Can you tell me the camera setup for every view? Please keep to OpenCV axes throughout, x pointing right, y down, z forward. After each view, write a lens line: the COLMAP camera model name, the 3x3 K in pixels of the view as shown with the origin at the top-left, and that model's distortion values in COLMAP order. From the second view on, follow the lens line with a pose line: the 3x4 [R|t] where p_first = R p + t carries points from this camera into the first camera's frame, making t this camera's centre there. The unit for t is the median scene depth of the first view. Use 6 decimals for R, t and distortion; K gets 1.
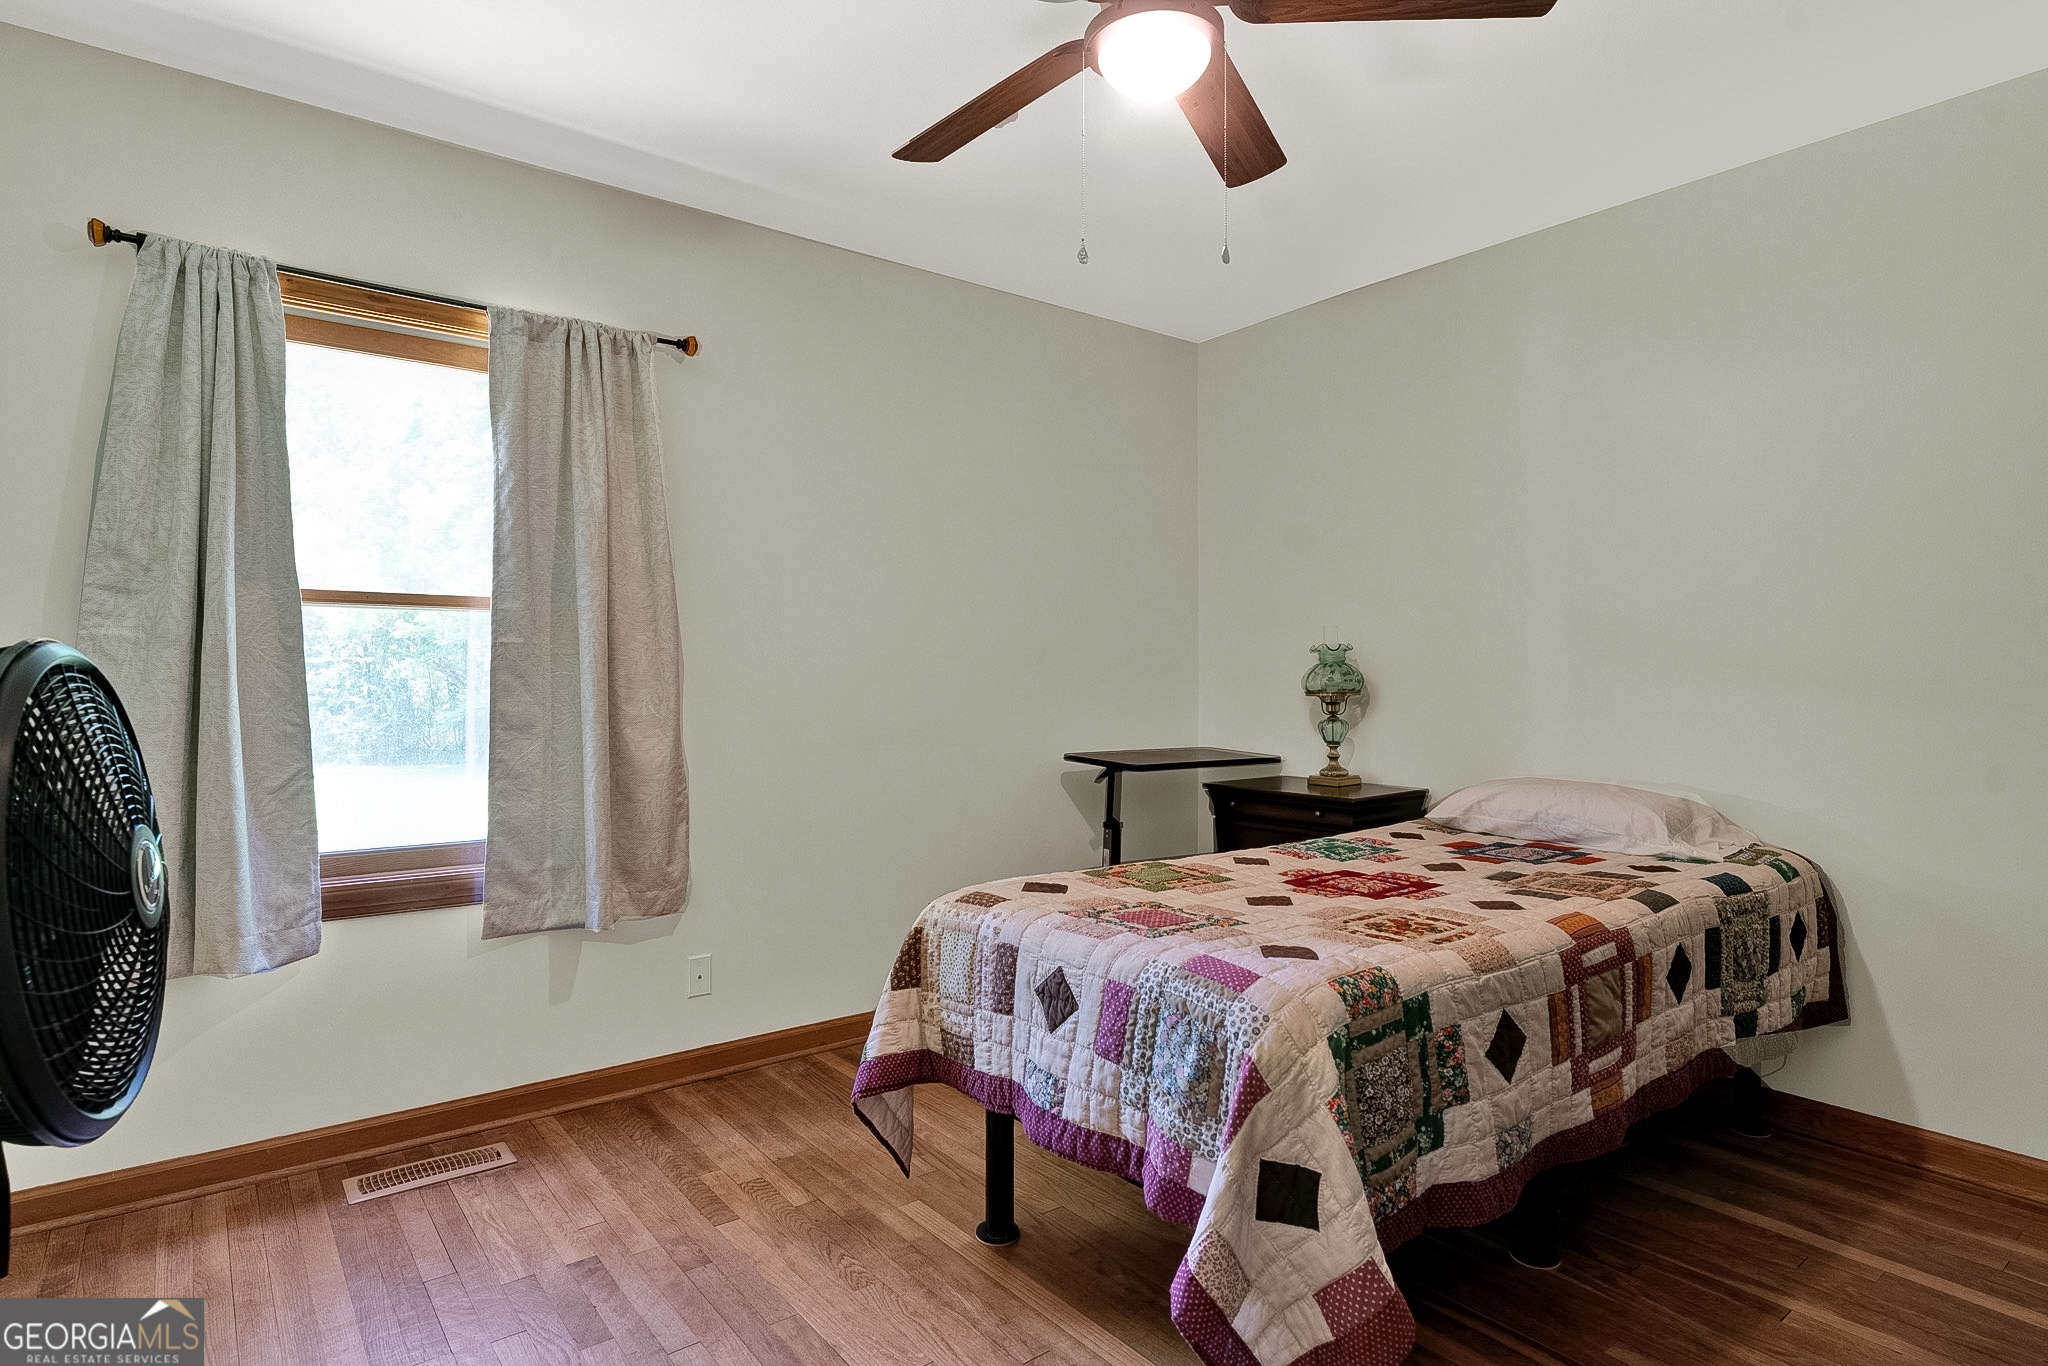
lens RADIAL K [[1110.4, 0, 1027.6], [0, 1110.4, 690.8], [0, 0, 1]] dist [-0.016619, 0.014050]
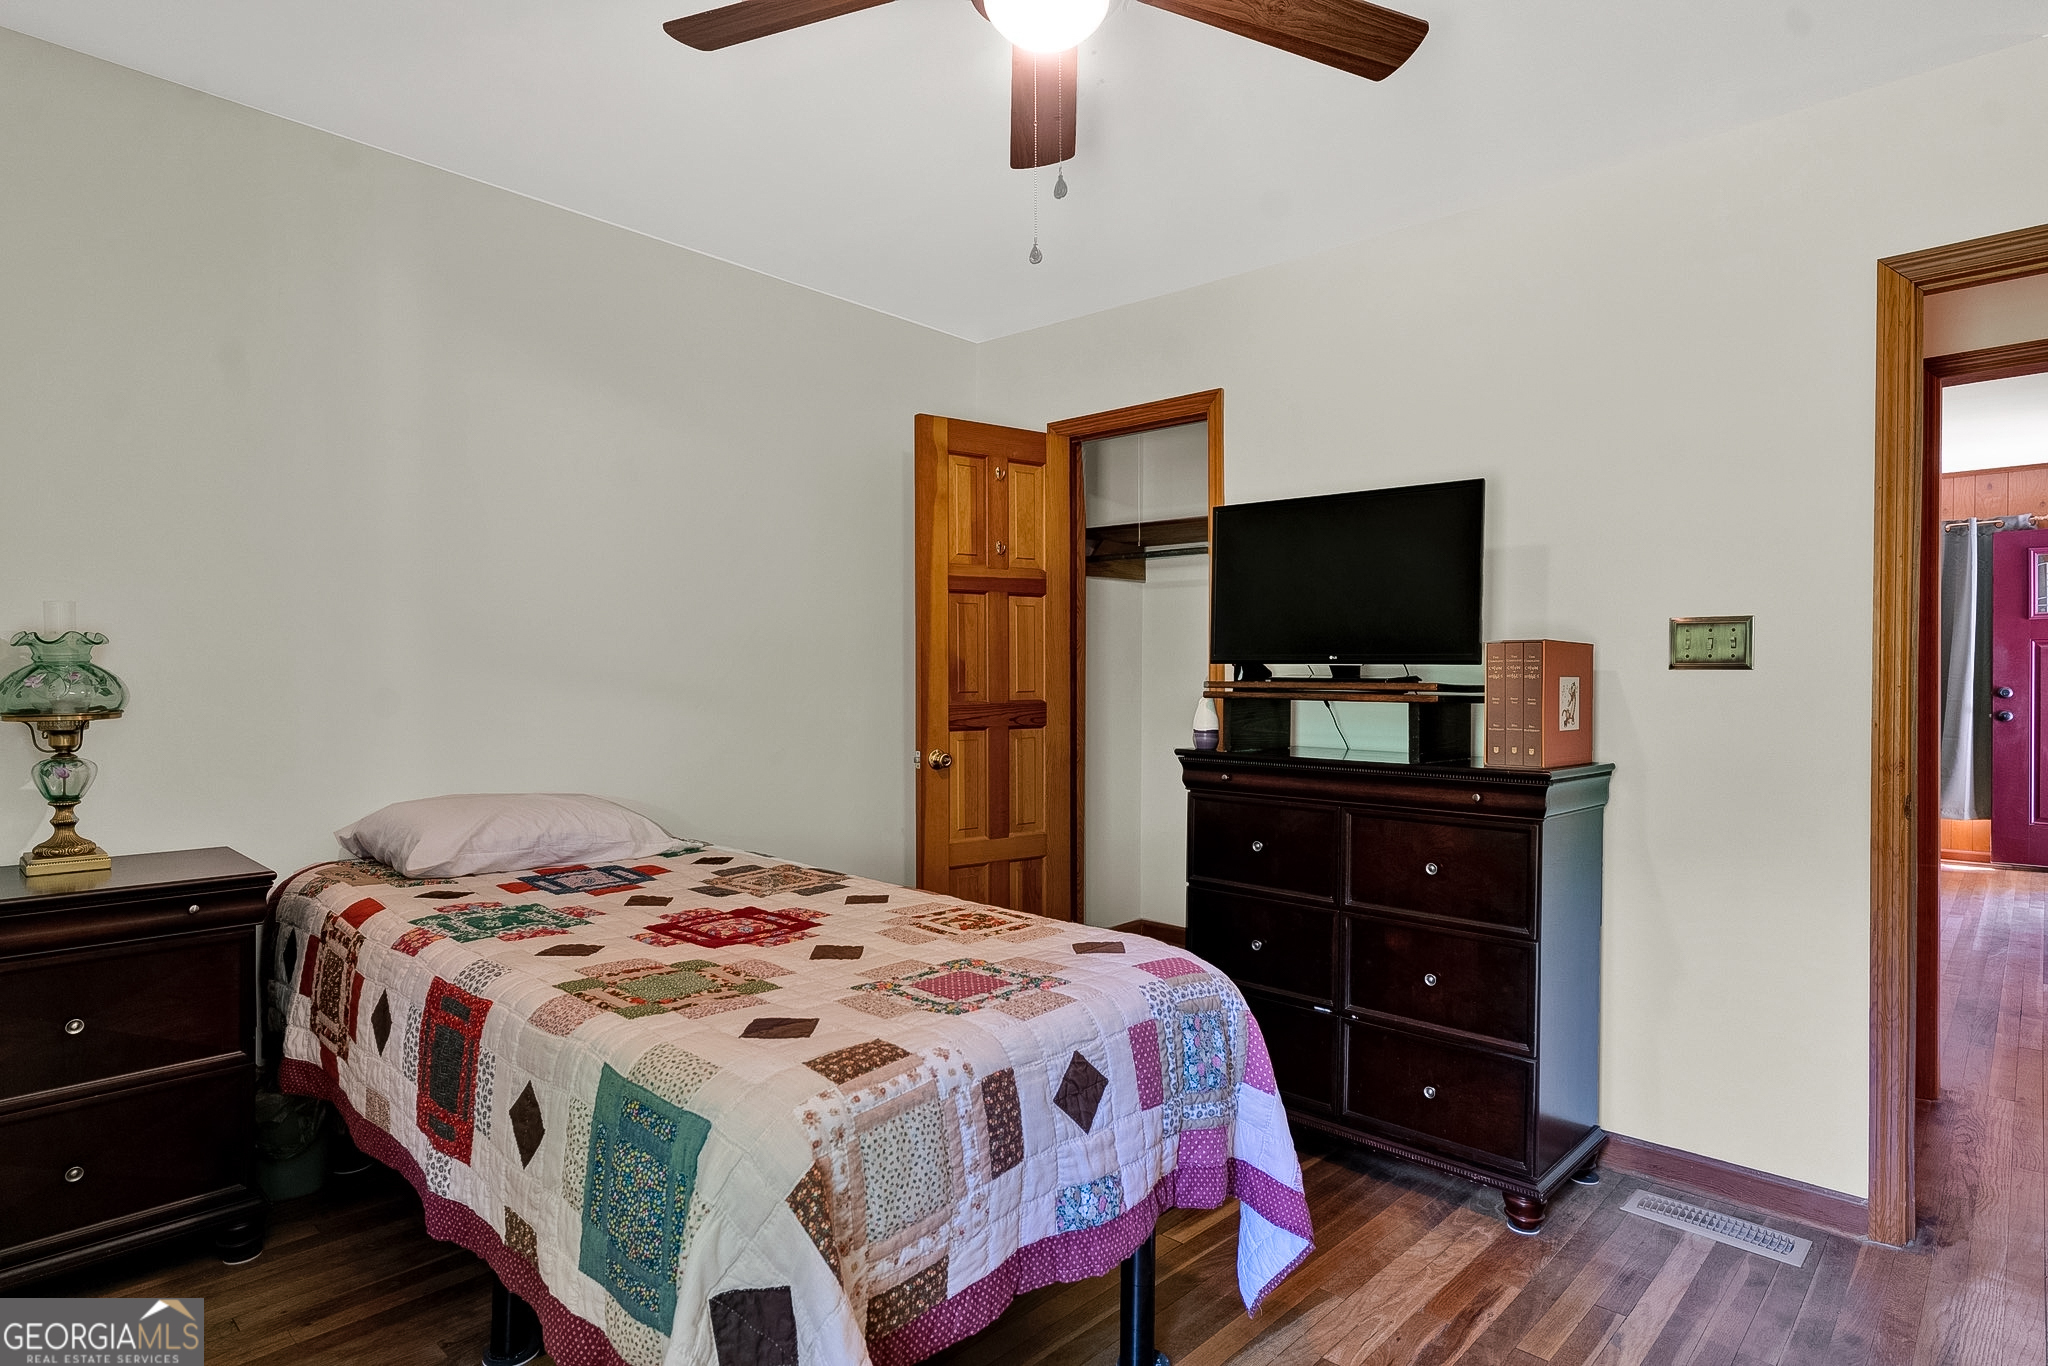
lens RADIAL K [[1110.4, 0, 1027.6], [0, 1110.4, 690.8], [0, 0, 1]] dist [-0.016619, 0.014050]
pose [[-0.159798, -0.010924, 0.987089, -0.667851], [0.011571, 0.999849, 0.012939, -0.021336], [-0.987082, 0.013489, -0.159647, 1.020191]]
